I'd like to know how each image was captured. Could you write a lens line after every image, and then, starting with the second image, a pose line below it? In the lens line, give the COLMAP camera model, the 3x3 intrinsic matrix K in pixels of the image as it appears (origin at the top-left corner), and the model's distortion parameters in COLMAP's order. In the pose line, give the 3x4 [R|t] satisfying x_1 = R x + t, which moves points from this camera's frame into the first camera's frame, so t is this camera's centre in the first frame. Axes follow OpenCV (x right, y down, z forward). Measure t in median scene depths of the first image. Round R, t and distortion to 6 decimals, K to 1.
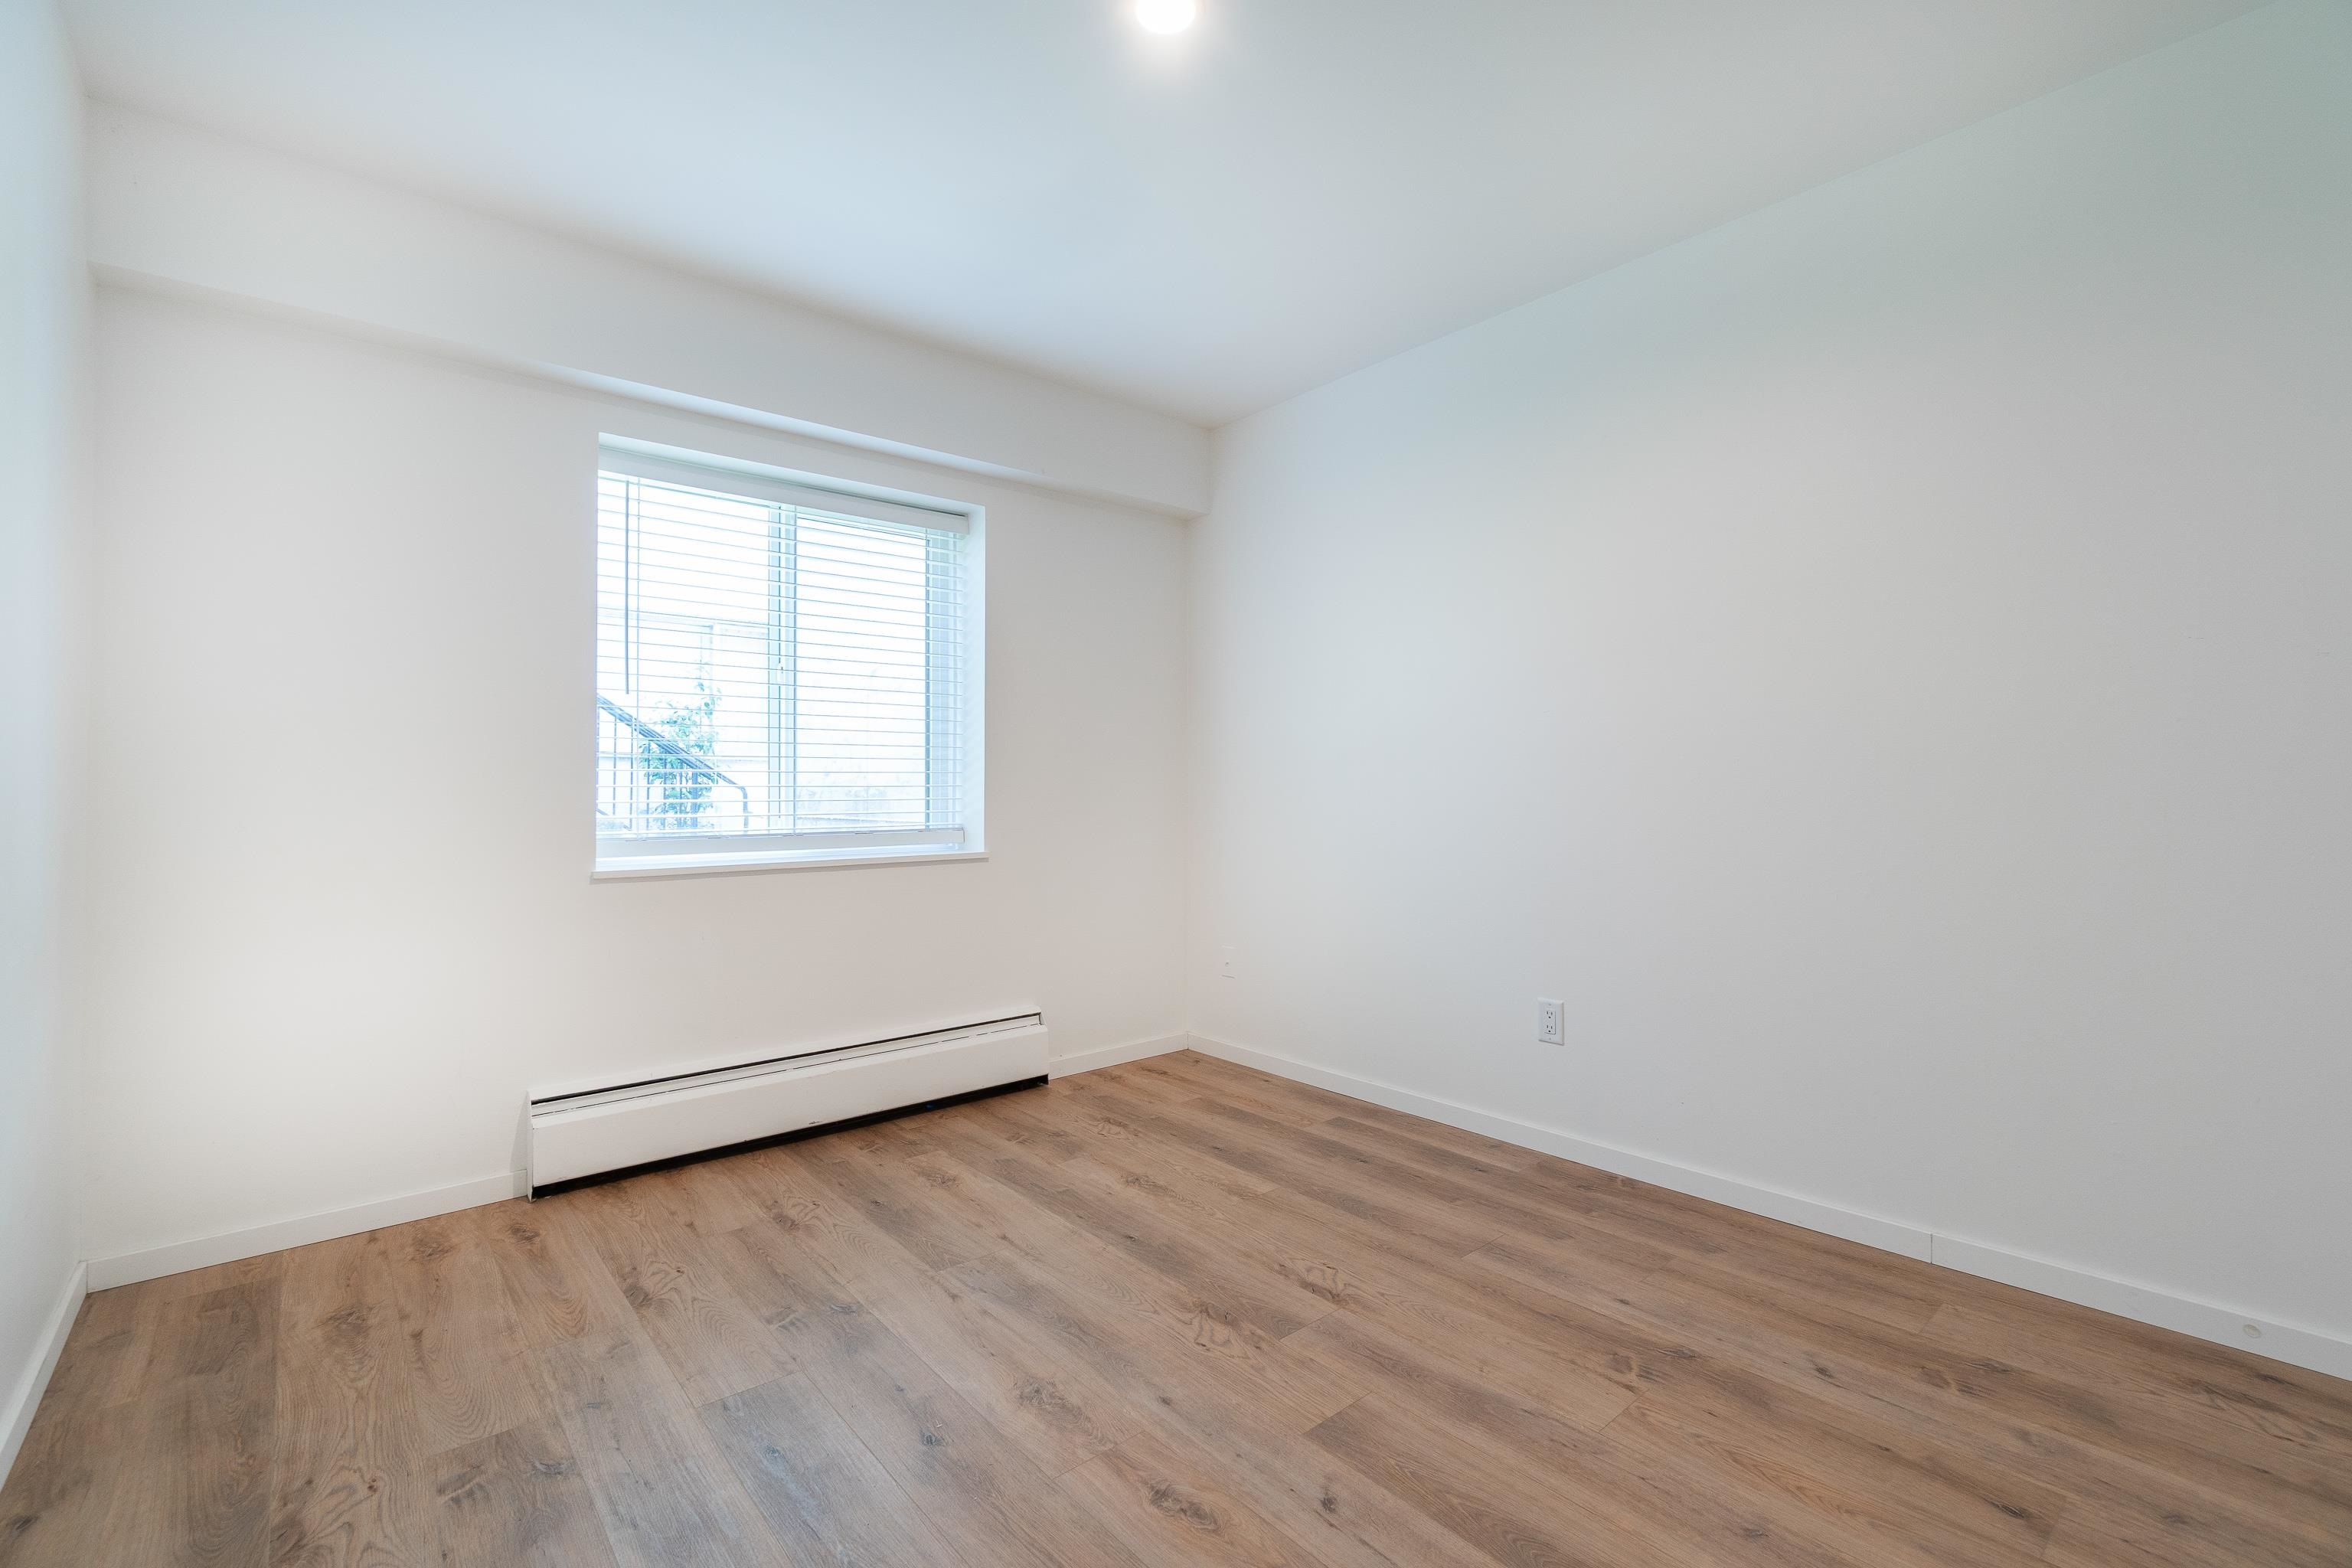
lens RADIAL K [[1006.4, 0, 1124.4], [0, 1006.4, 786.4], [0, 0, 1]] dist [0.003505, 0.000614]
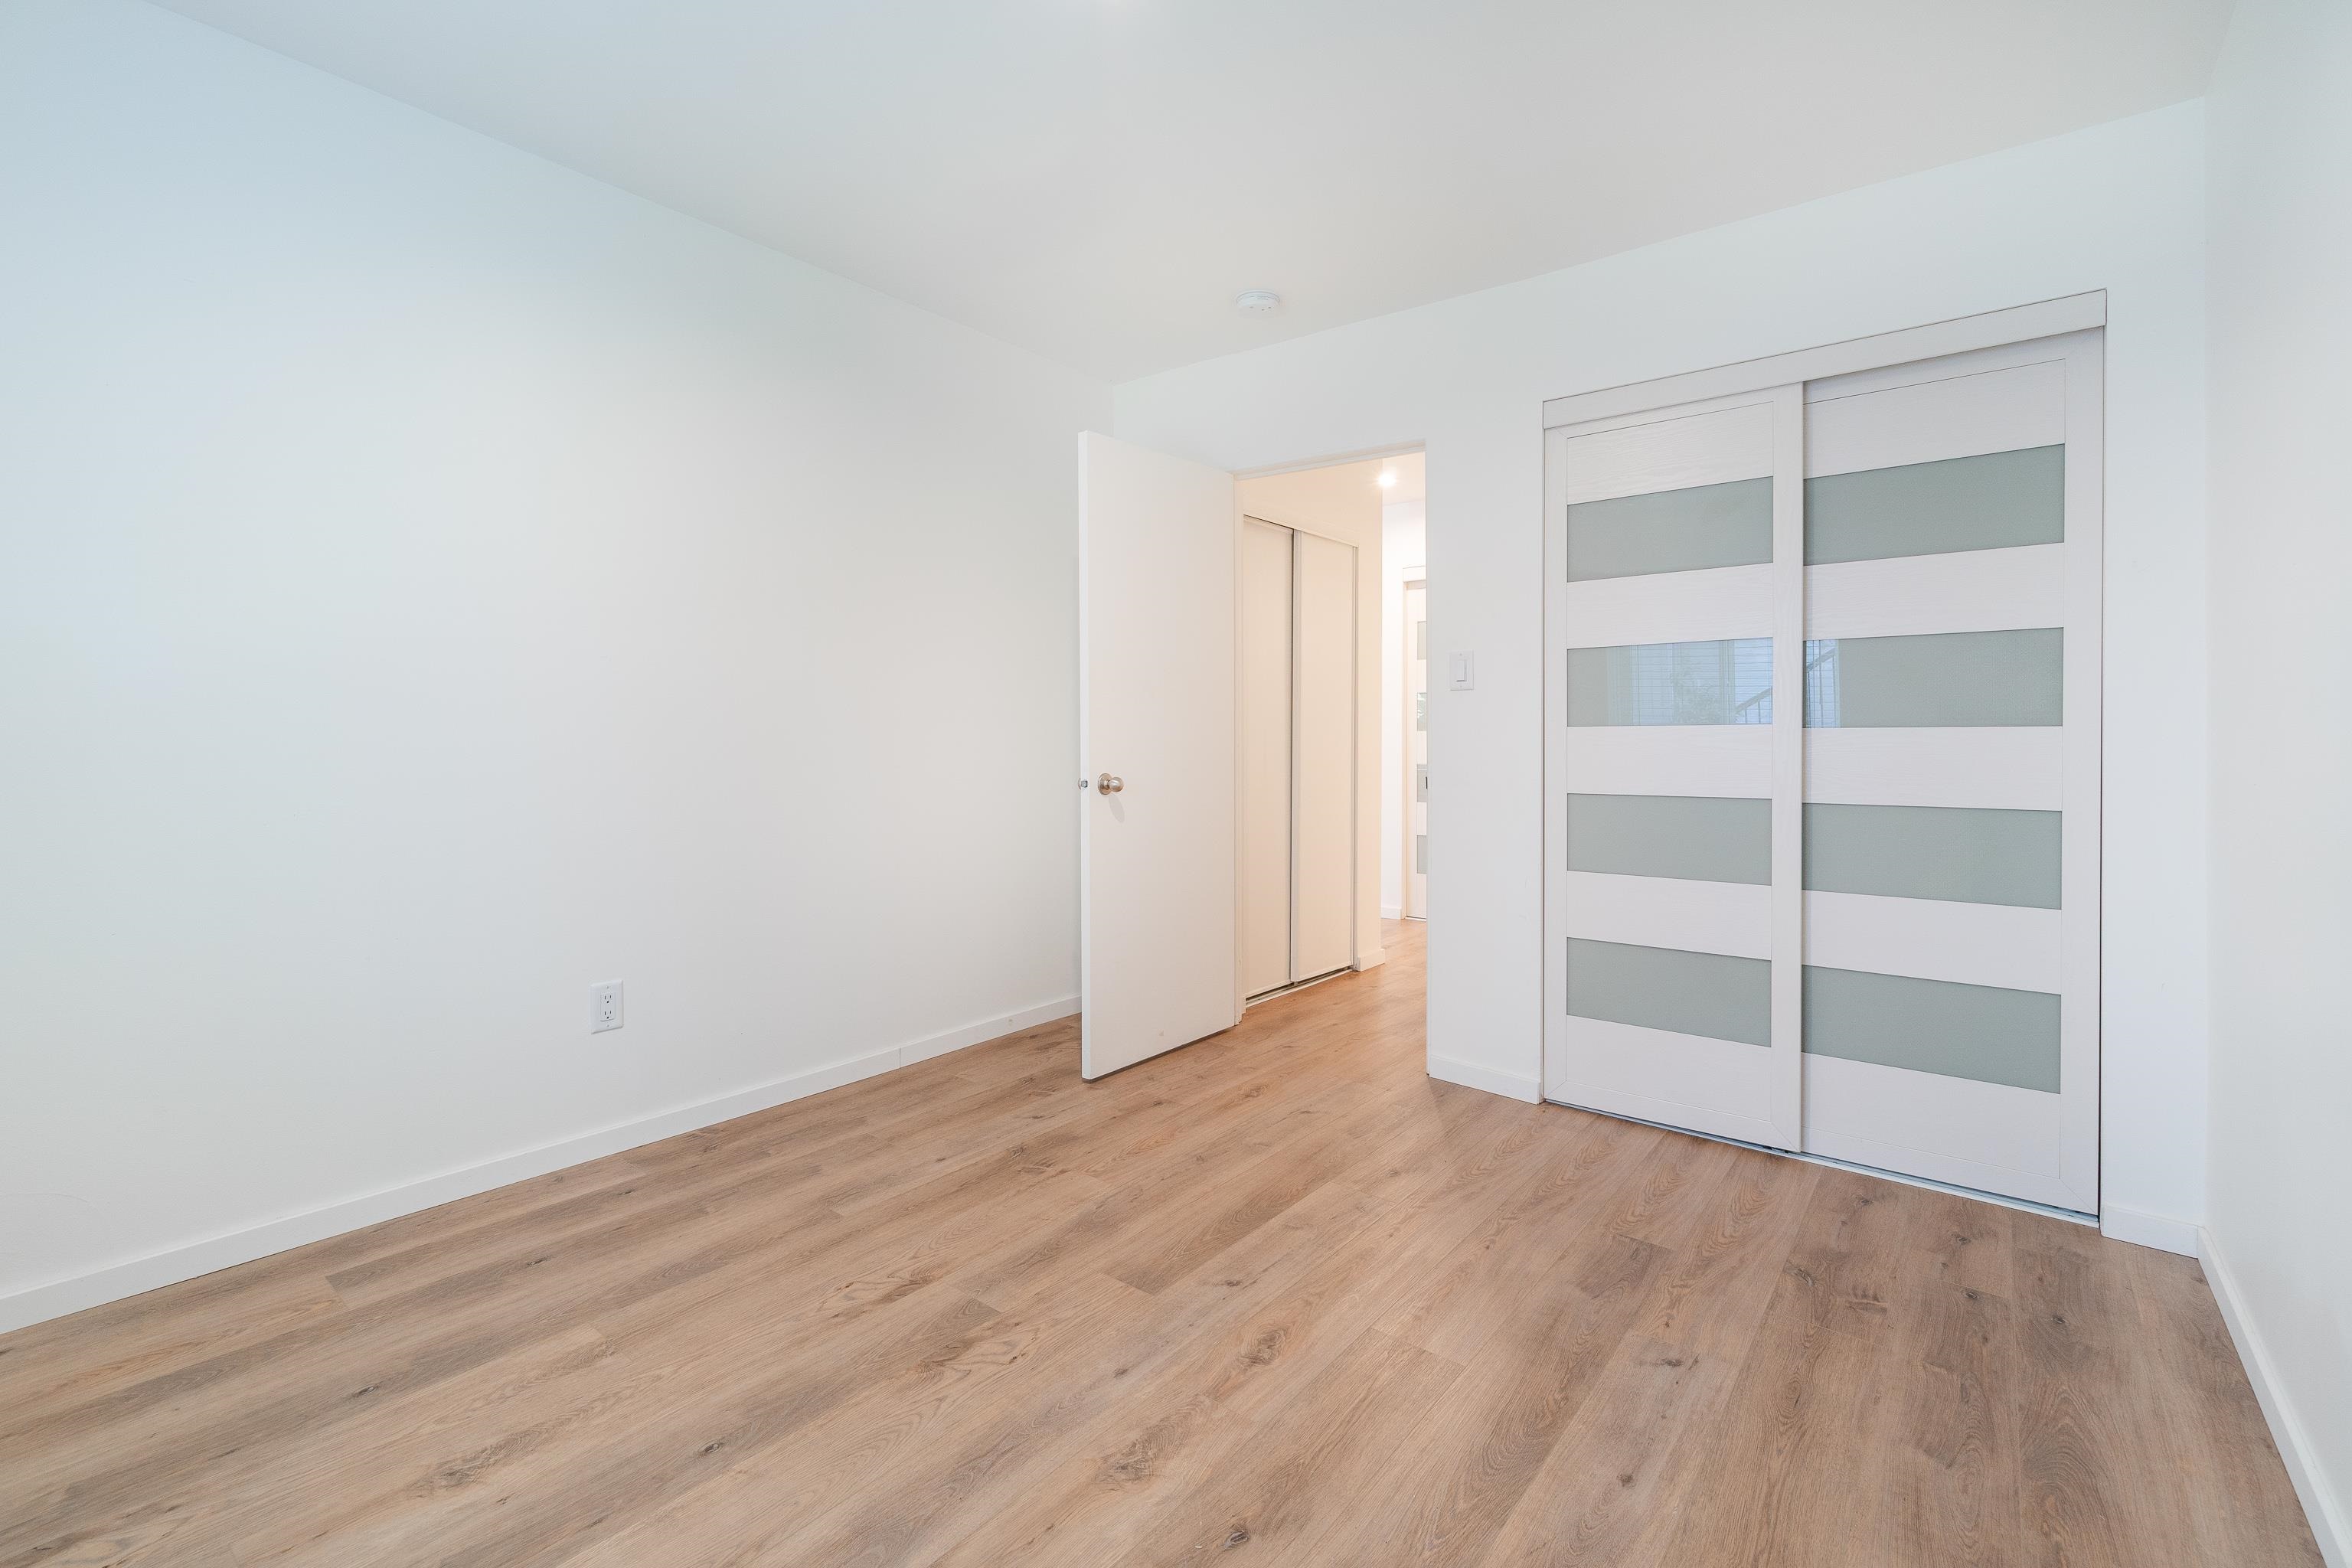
lens RADIAL K [[1029.2, 0, 1184.1], [0, 1029.2, 759.9], [0, 0, 1]] dist [-0.004151, 0.000690]
pose [[-0.217977, -0.014133, 0.975852, -0.754150], [-0.007921, 0.999888, 0.012712, 0.000777], [-0.975922, -0.004959, -0.218064, 0.932292]]
